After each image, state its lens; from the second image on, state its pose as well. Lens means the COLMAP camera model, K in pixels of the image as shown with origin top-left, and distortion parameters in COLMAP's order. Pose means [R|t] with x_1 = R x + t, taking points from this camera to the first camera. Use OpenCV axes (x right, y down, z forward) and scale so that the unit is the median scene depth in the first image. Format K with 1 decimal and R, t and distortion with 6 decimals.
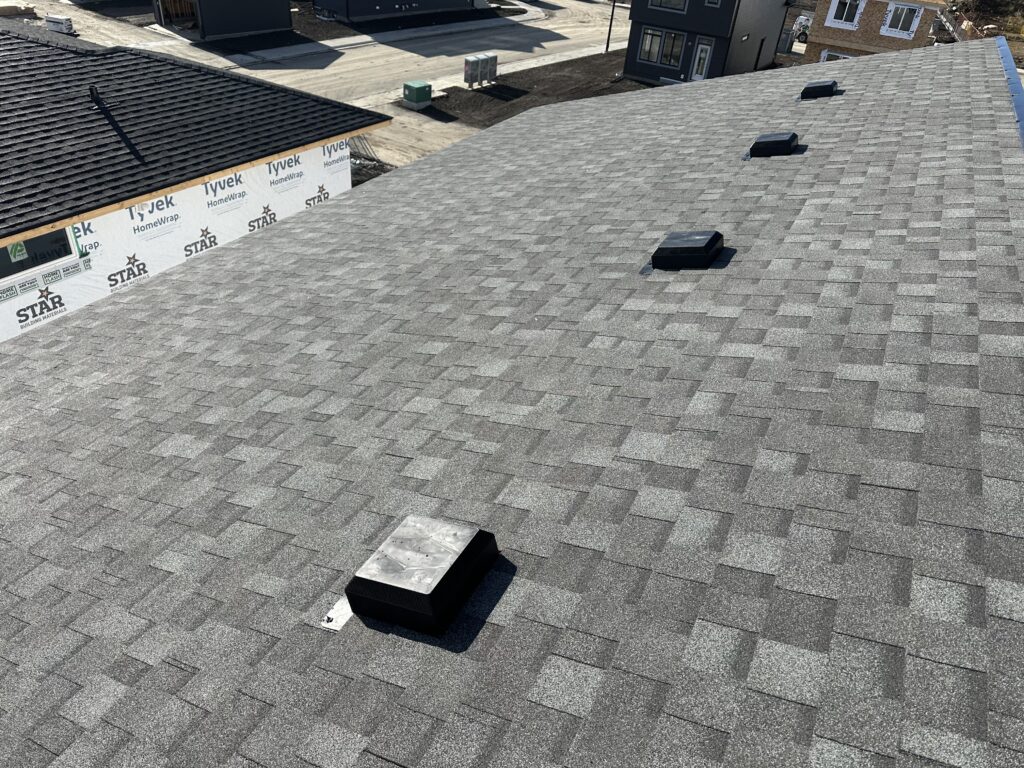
lens RADIAL K [[731.8, 0, 512.0], [0, 731.8, 384.0], [0, 0, 1]] dist [0.001744, -0.001201]
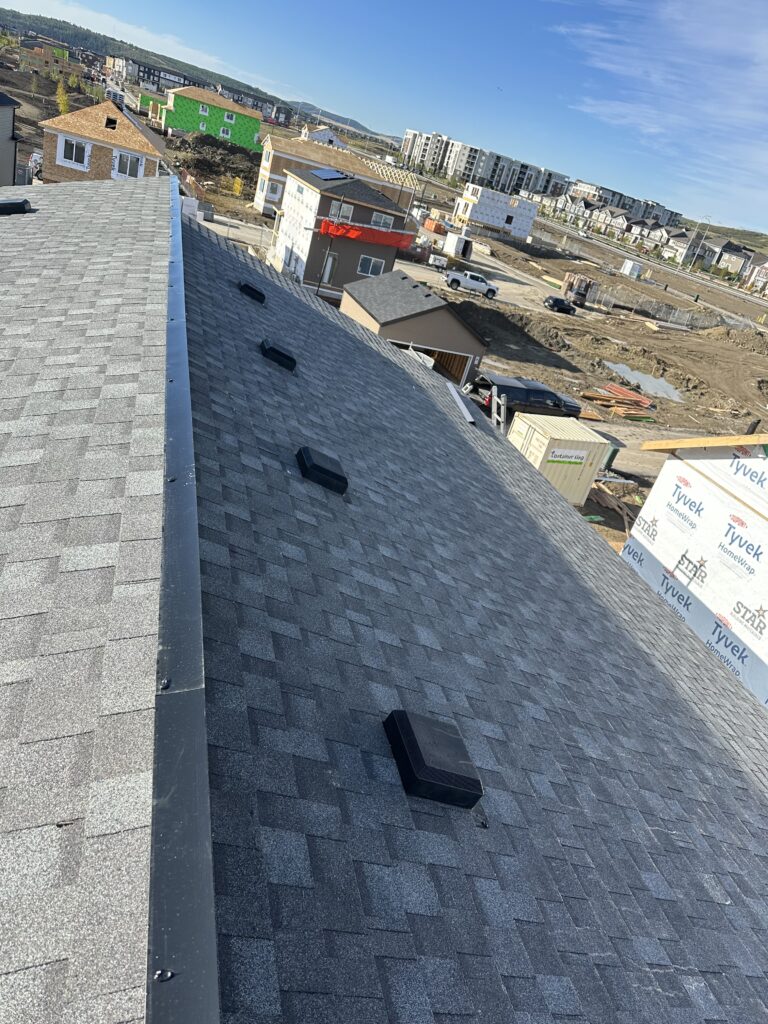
lens RADIAL K [[731.8, 0, 384.0], [0, 731.8, 512.0], [0, 0, 1]] dist [0.001744, -0.001201]
pose [[0.739408, -0.195128, 0.644361, 0.113028], [0.207490, 0.976539, 0.057624, 0.102768], [-0.640488, 0.091091, 0.762547, -0.112251]]
